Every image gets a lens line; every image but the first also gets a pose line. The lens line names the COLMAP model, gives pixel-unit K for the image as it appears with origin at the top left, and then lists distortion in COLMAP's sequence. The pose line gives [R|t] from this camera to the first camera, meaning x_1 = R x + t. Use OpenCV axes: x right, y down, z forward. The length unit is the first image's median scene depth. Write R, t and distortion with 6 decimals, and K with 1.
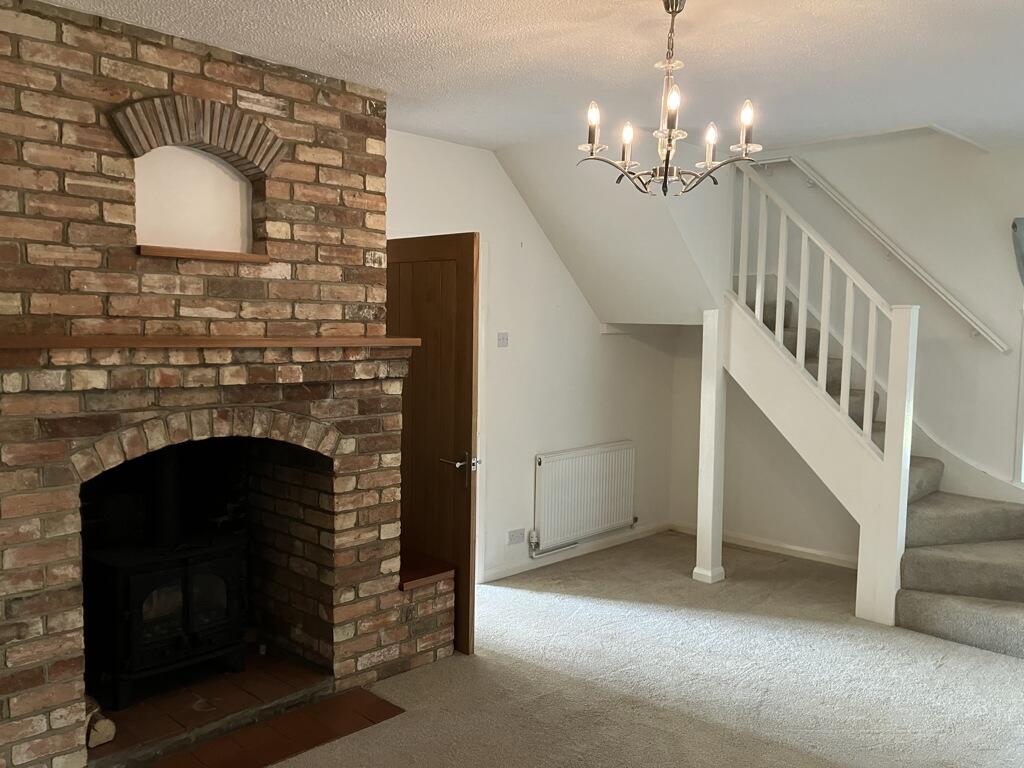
lens RADIAL K [[823.9, 0, 507.0], [0, 823.9, 382.7], [0, 0, 1]] dist [0.036676, -0.053873]
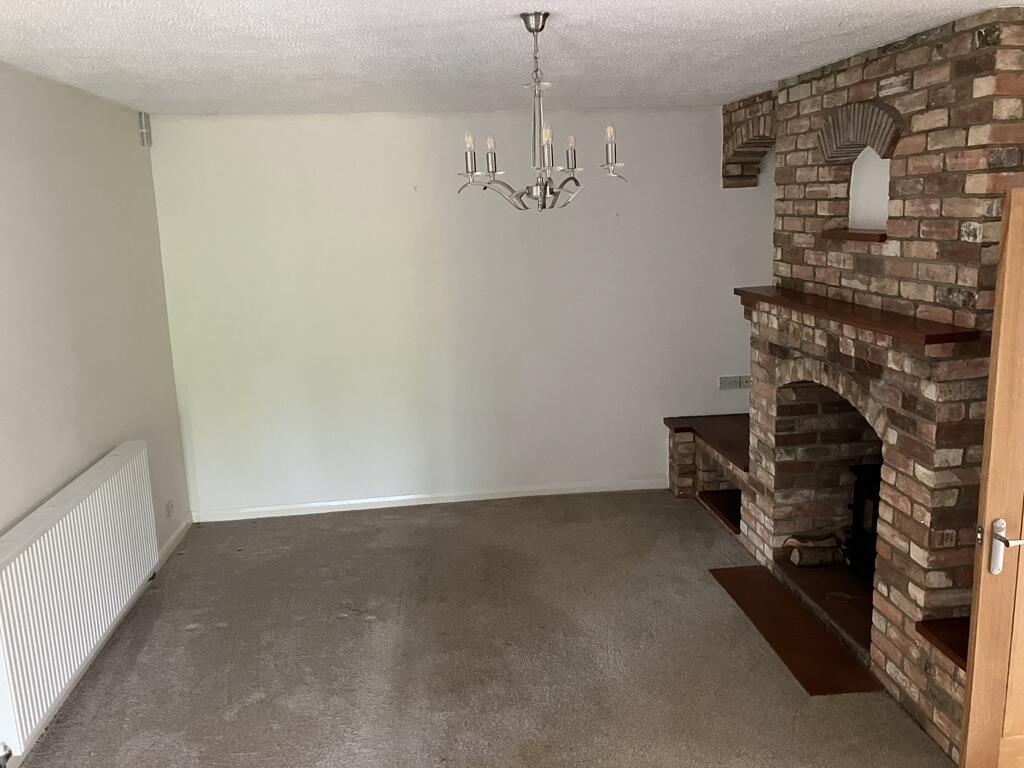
lens RADIAL K [[823.9, 0, 513.2], [0, 823.9, 376.7], [0, 0, 1]] dist [0.036676, -0.053873]
pose [[-0.618779, 0.160197, -0.769057, 0.766739], [-0.037575, 0.971830, 0.232667, -0.187447], [0.784666, 0.172867, -0.595329, 1.180227]]
